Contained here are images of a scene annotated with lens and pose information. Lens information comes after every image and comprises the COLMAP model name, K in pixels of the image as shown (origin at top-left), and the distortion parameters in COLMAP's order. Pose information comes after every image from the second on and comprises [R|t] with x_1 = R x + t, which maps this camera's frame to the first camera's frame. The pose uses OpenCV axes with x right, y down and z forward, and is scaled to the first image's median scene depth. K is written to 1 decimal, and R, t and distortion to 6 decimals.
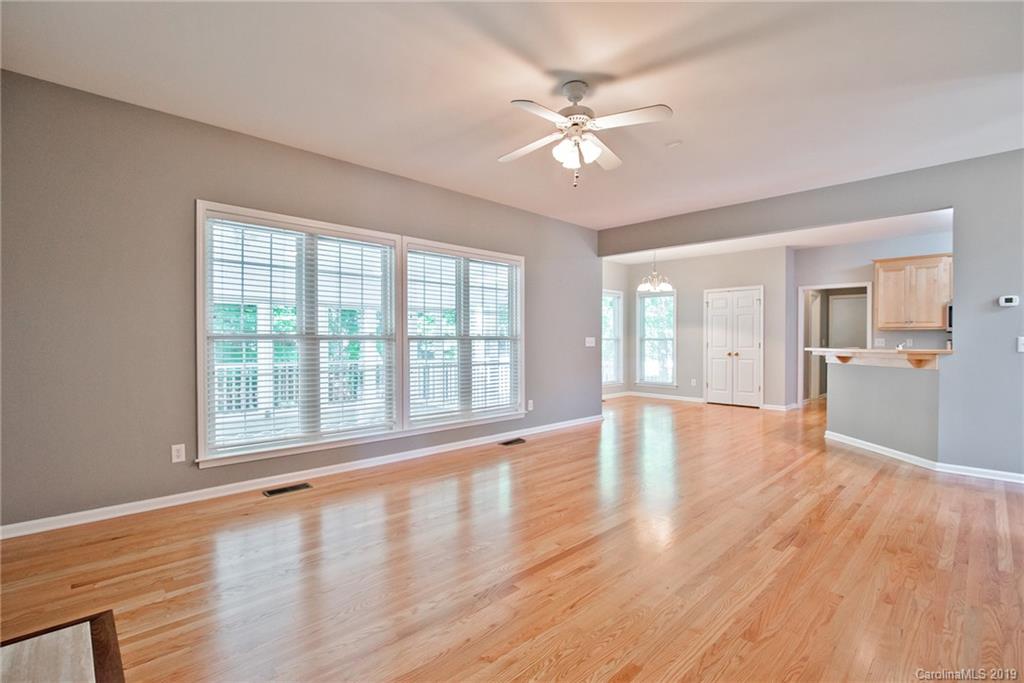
lens RADIAL K [[473.6, 0, 507.0], [0, 473.6, 345.0], [0, 0, 1]] dist [-0.015438, -0.000612]
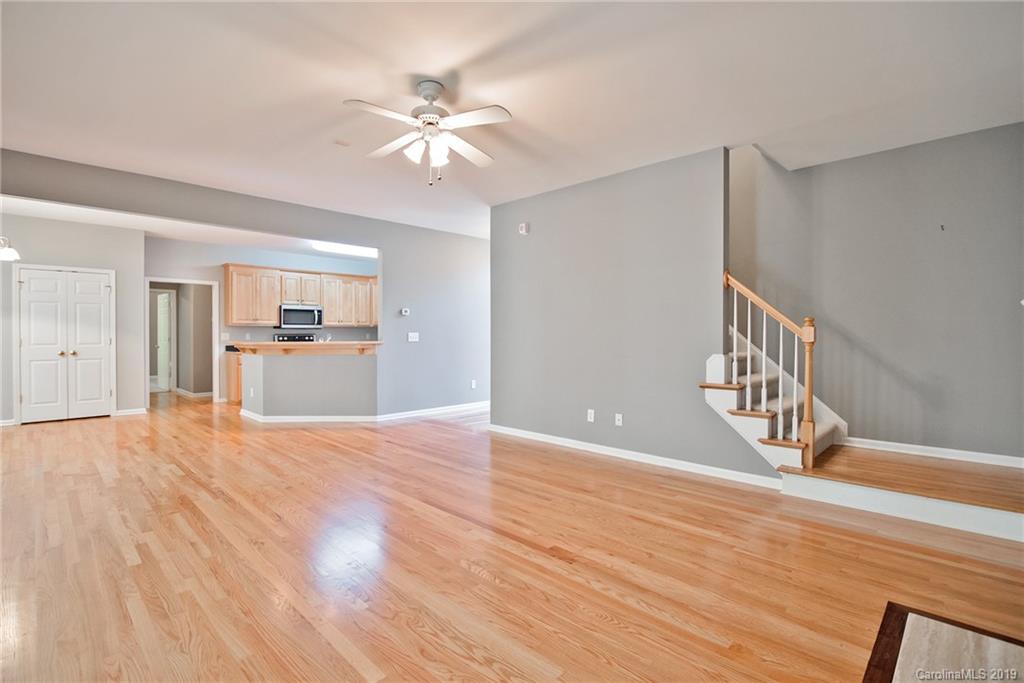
lens RADIAL K [[473.6, 0, 515.9], [0, 473.6, 333.4], [0, 0, 1]] dist [-0.015438, -0.000612]
pose [[-0.036964, 0.000967, 0.999316, -0.373487], [0.011369, 0.999935, -0.000547, -0.005438], [-0.999252, 0.011341, -0.036973, 0.366841]]
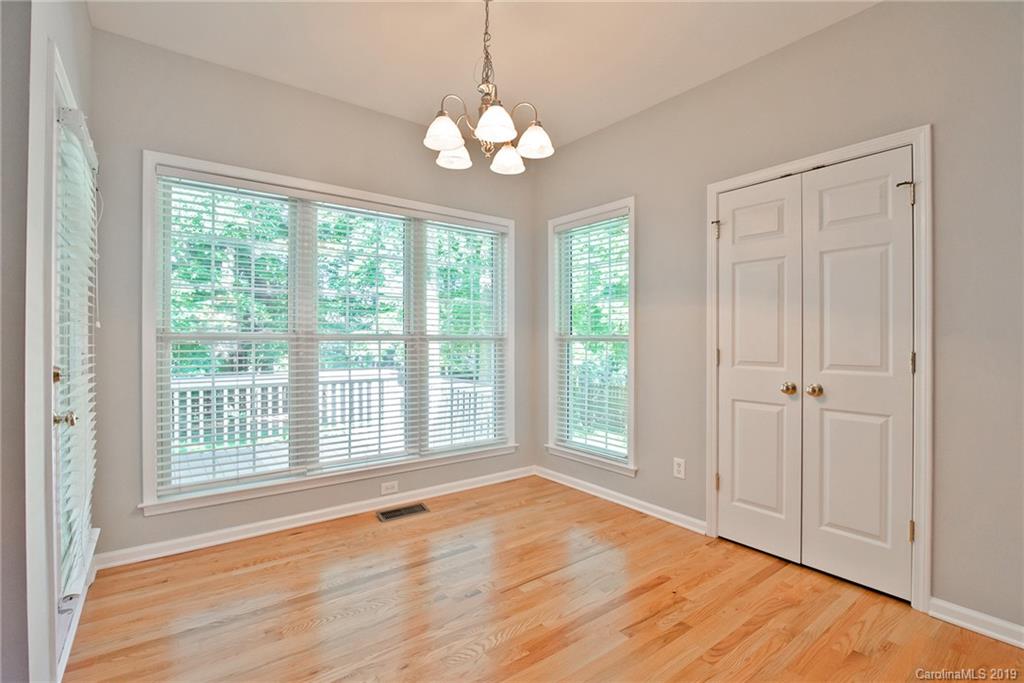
lens RADIAL K [[473.6, 0, 511.2], [0, 473.6, 343.3], [0, 0, 1]] dist [-0.015438, -0.000612]
pose [[0.994262, 0.000846, -0.106970, 0.406383], [-0.001229, 0.999993, -0.003512, -0.009627], [0.106967, 0.003623, 0.994256, 0.850434]]
